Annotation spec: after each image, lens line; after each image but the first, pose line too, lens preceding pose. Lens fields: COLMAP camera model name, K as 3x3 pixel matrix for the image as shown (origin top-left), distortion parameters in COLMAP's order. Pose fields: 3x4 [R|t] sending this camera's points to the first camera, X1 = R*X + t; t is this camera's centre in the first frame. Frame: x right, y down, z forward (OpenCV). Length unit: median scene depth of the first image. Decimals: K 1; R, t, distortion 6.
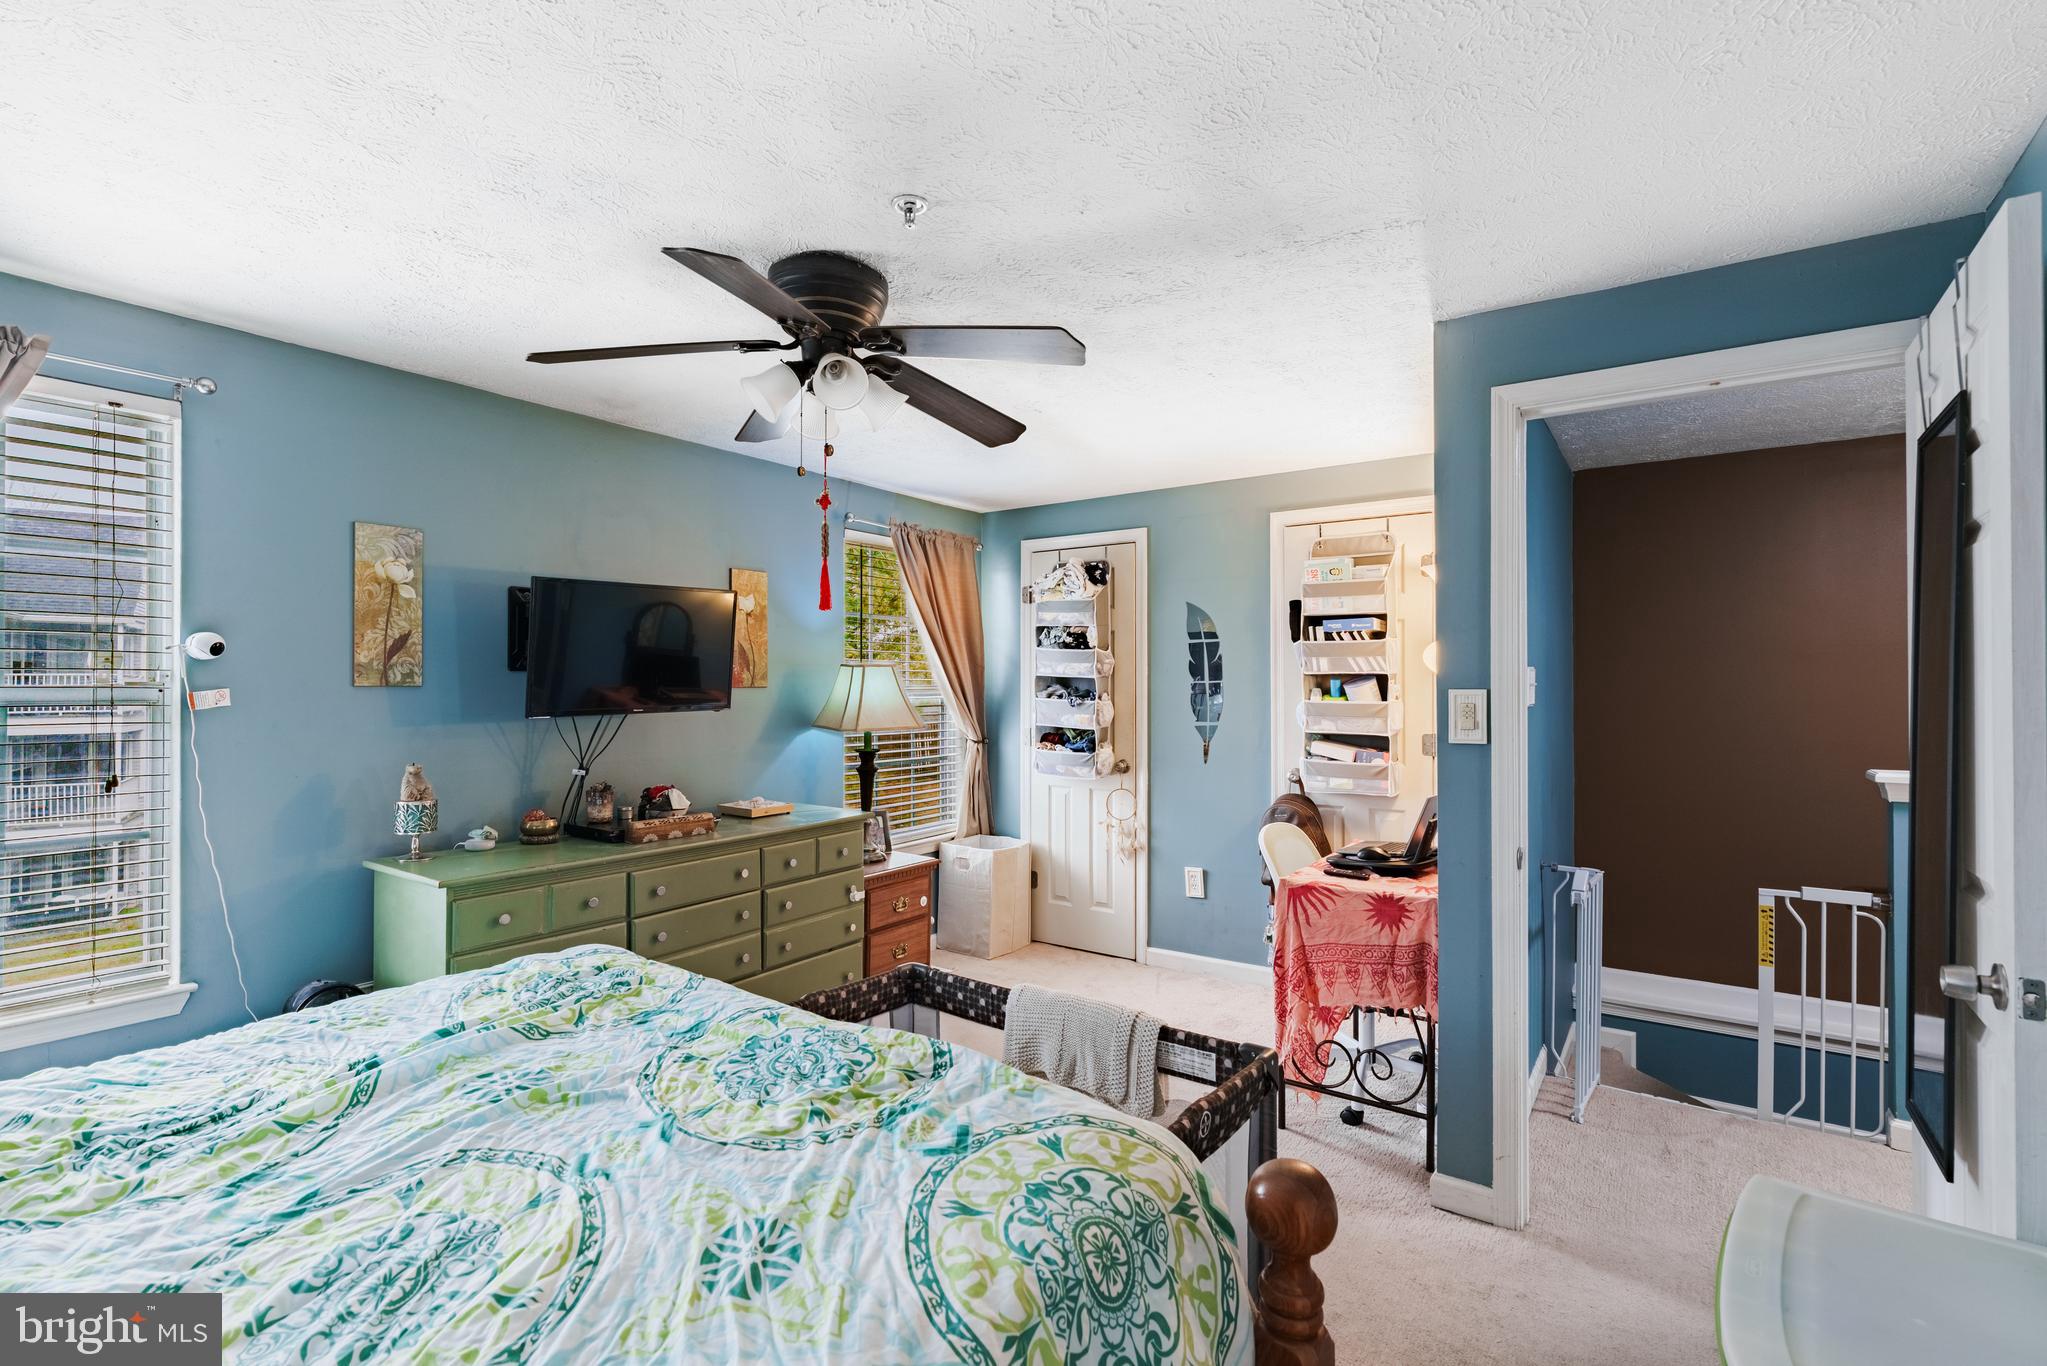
lens RADIAL K [[922.1, 0, 1013.7], [0, 922.1, 687.9], [0, 0, 1]] dist [-0.009868, 0.004160]
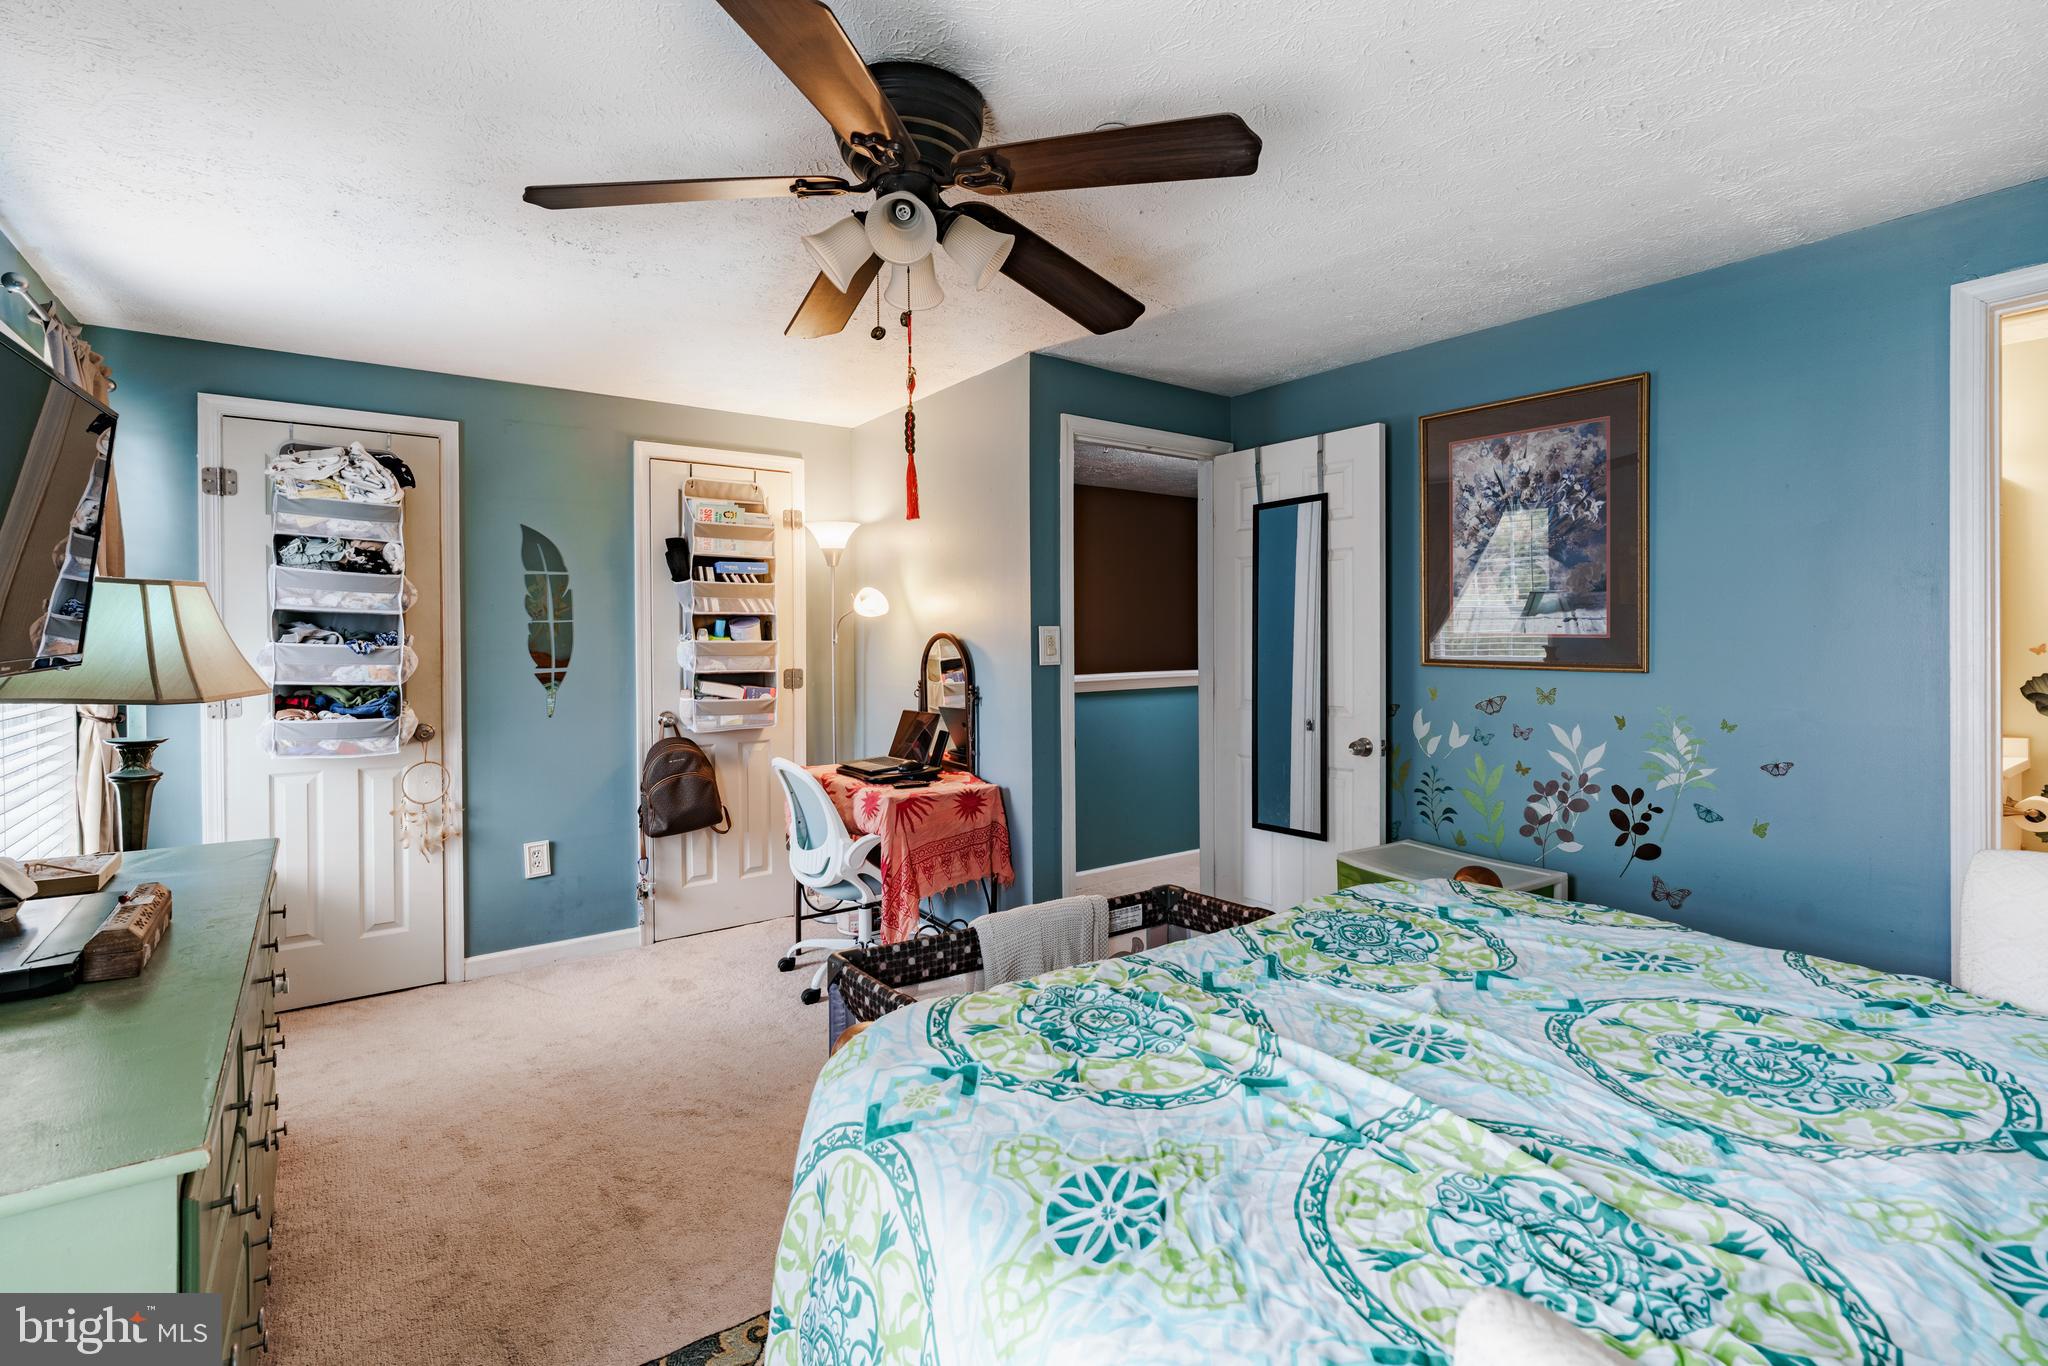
lens RADIAL K [[922.5, 0, 1010.8], [0, 922.5, 644.7], [0, 0, 1]] dist [-0.009868, 0.004160]
pose [[0.345741, -0.011062, 0.938265, -0.474667], [0.003947, 0.999939, 0.010334, 0.008647], [-0.938322, 0.000131, 0.345764, 0.326236]]
